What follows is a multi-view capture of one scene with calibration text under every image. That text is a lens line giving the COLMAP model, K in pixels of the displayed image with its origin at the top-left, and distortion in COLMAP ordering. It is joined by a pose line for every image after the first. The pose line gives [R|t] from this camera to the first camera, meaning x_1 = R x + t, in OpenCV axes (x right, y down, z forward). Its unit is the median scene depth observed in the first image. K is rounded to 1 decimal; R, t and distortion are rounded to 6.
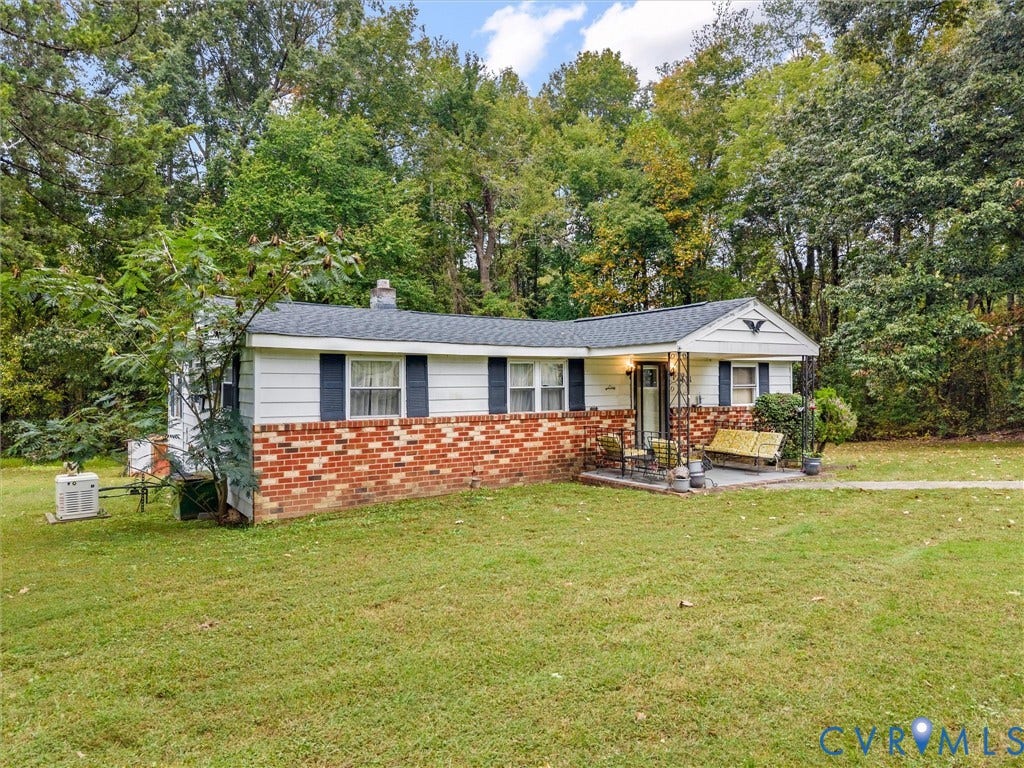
lens RADIAL K [[671.3, 0, 509.5], [0, 671.3, 365.0], [0, 0, 1]] dist [0.041556, -0.045307]
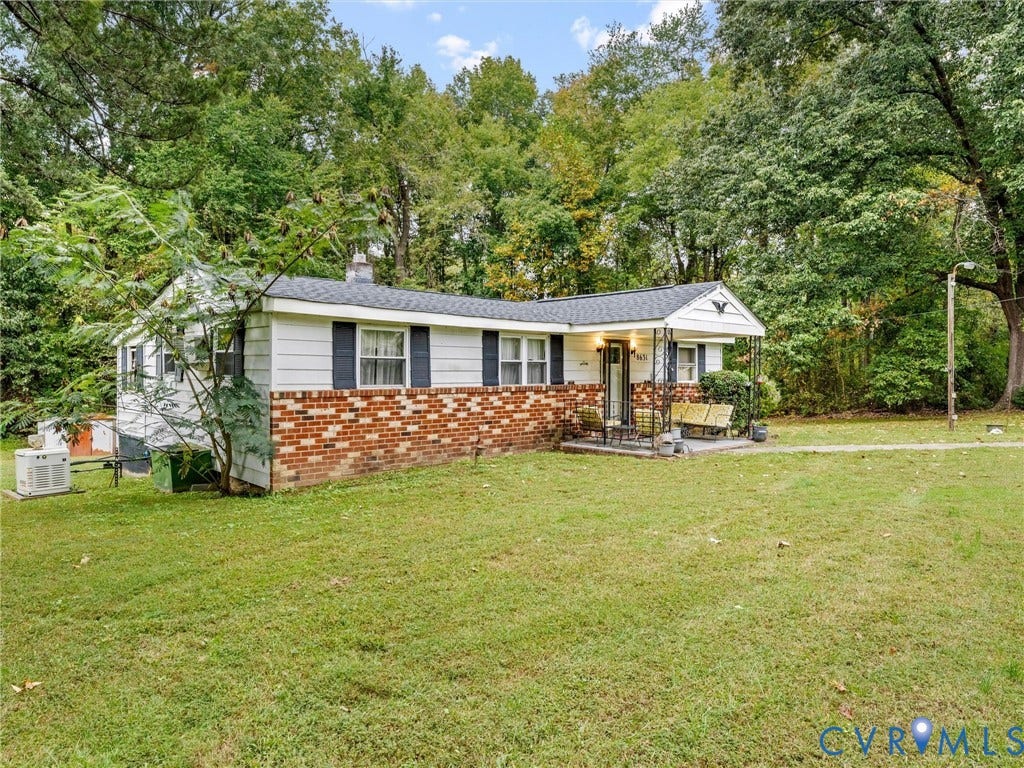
lens RADIAL K [[634.6, 0, 501.9], [0, 634.6, 364.1], [0, 0, 1]] dist [-0.001302, 0.003971]
pose [[0.986355, 0.010563, 0.164295, -0.165193], [-0.013157, 0.999805, 0.014709, 0.025321], [-0.164108, -0.016670, 0.986302, 0.032844]]
